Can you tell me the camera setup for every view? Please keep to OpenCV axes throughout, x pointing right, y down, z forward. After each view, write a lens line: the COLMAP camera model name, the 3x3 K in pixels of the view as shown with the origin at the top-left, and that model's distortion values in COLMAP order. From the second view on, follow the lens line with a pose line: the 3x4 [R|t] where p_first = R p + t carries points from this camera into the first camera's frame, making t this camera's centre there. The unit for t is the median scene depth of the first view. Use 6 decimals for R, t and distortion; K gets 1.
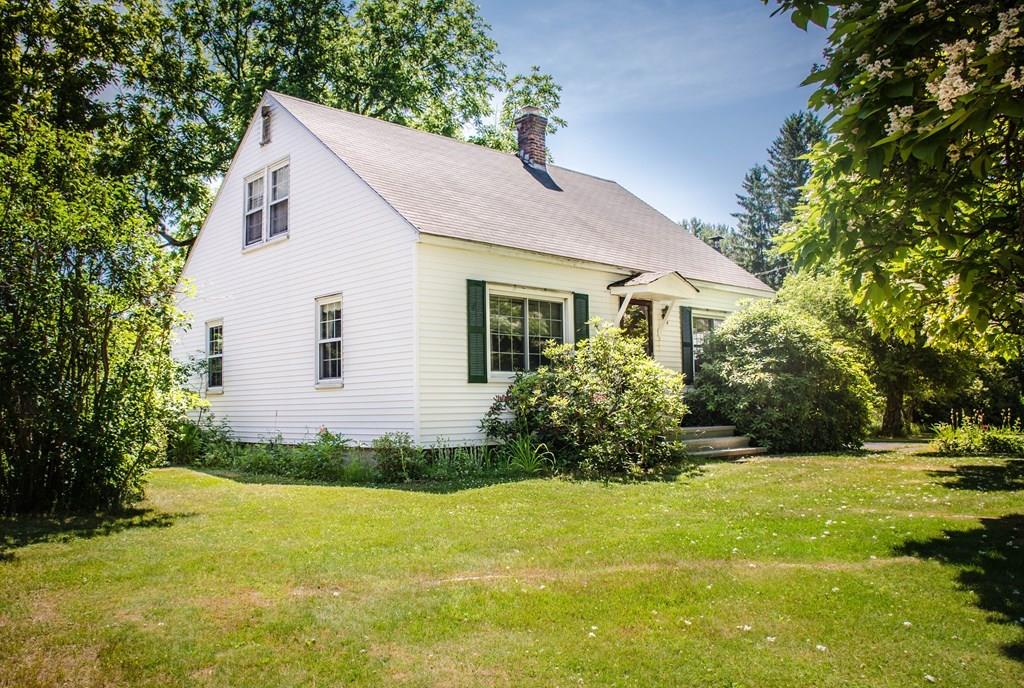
lens RADIAL K [[825.2, 0, 475.8], [0, 825.2, 363.4], [0, 0, 1]] dist [-0.157526, 0.108287]
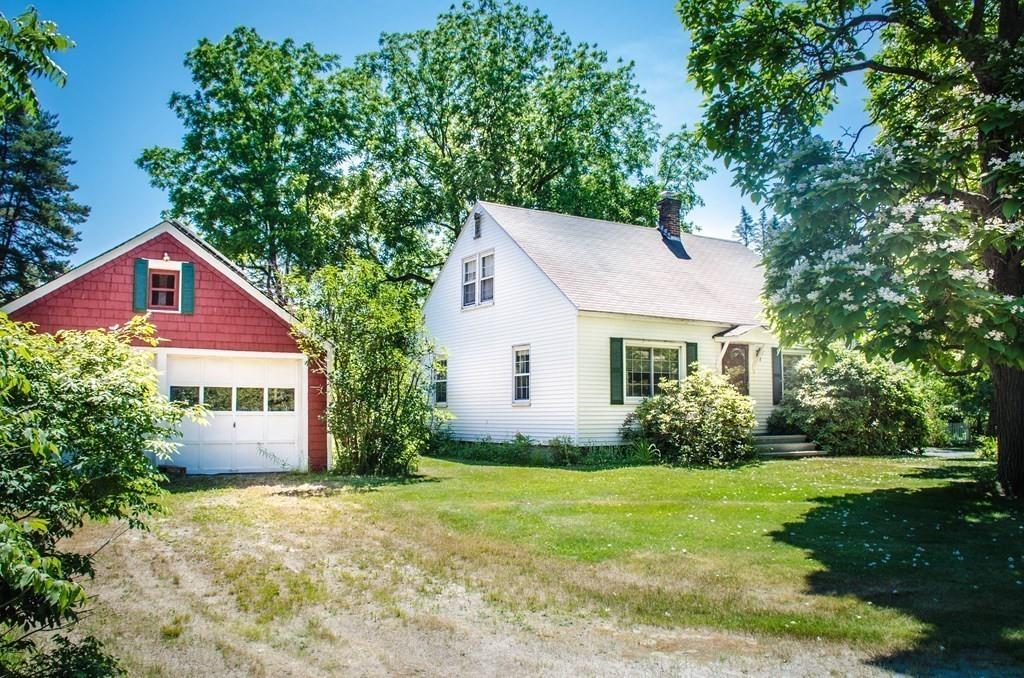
lens RADIAL K [[813.0, 0, 507.0], [0, 813.0, 347.6], [0, 0, 1]] dist [-0.156799, 0.109508]
pose [[0.983130, 0.001101, -0.182905, 0.067095], [-0.005905, 0.999652, -0.025724, -0.037041], [0.182813, 0.026370, 0.982794, -0.460945]]
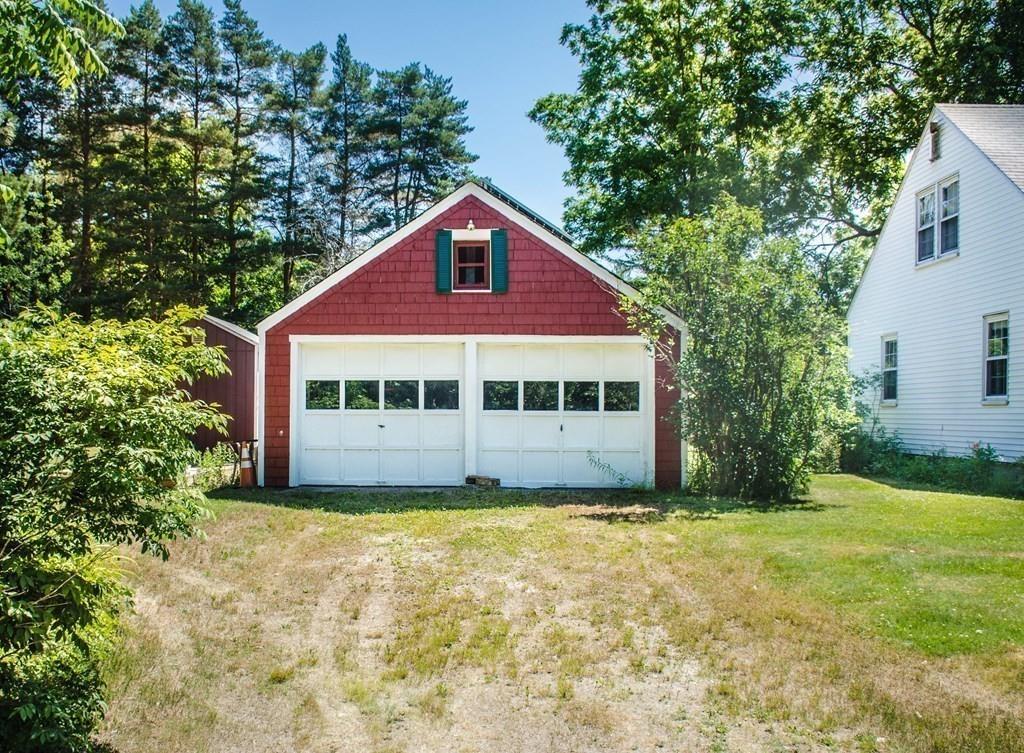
lens RADIAL K [[1006.4, 0, 430.6], [0, 1006.4, 415.8], [0, 0, 1]] dist [-0.128504, 0.094983]
pose [[0.705757, 0.025742, -0.707987, 0.173114], [0.017854, 0.998376, 0.054098, -0.032472], [0.708229, -0.050821, 0.704151, -0.334055]]
